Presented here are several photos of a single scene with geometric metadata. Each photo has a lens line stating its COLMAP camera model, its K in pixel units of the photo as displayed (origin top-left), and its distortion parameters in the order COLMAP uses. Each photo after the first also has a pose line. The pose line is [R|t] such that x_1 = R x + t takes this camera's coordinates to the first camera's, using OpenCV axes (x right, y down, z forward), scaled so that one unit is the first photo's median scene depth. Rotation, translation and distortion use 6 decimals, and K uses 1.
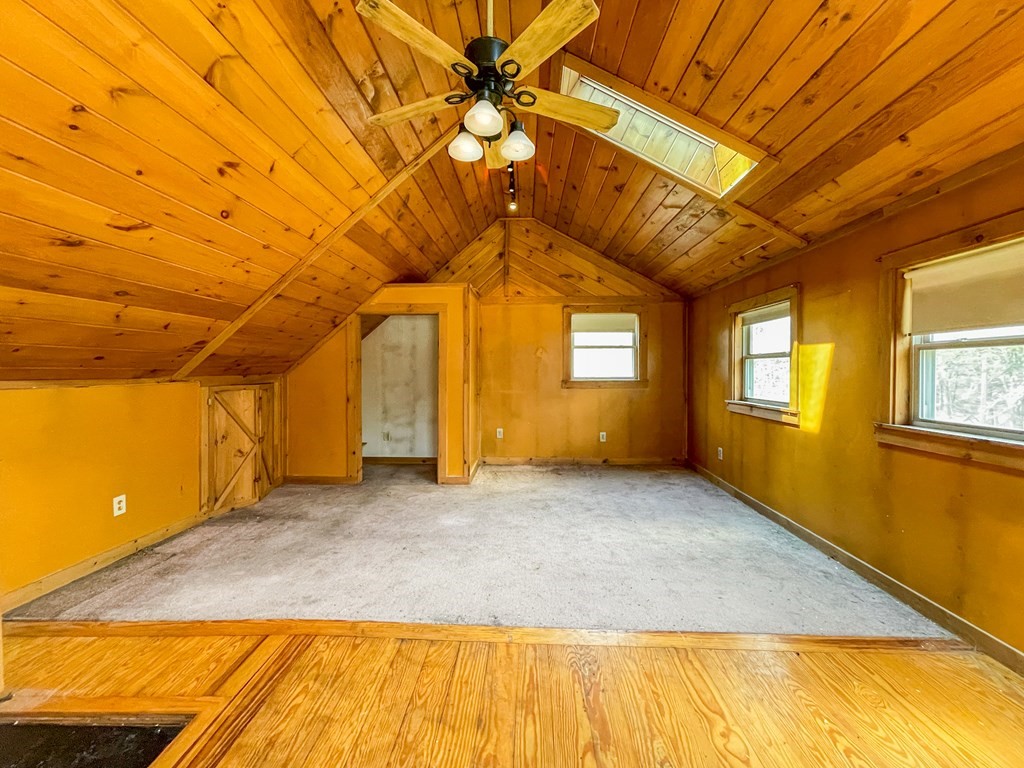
lens RADIAL K [[423.6, 0, 515.2], [0, 423.6, 371.9], [0, 0, 1]] dist [0.001042, 0.000232]
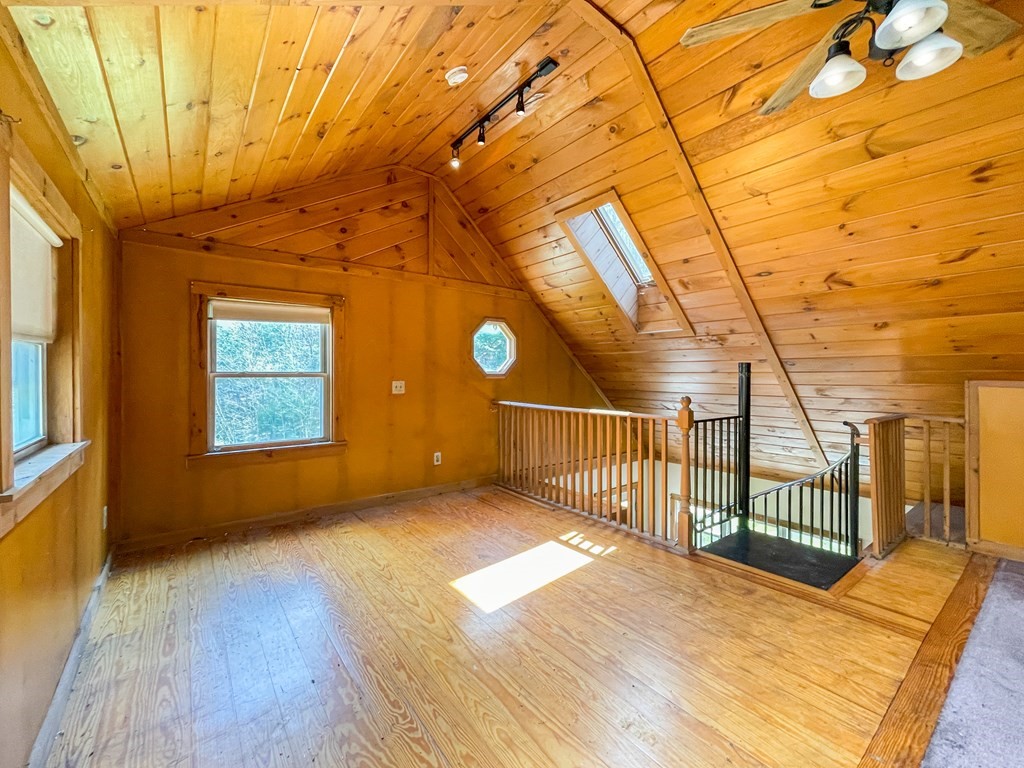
lens RADIAL K [[423.6, 0, 515.2], [0, 423.6, 371.9], [0, 0, 1]] dist [0.001042, 0.000232]
pose [[-0.775608, -0.002363, -0.631210, 1.032784], [-0.005647, 0.999979, 0.003195, -0.004042], [0.631189, 0.006043, -0.775605, 1.346683]]
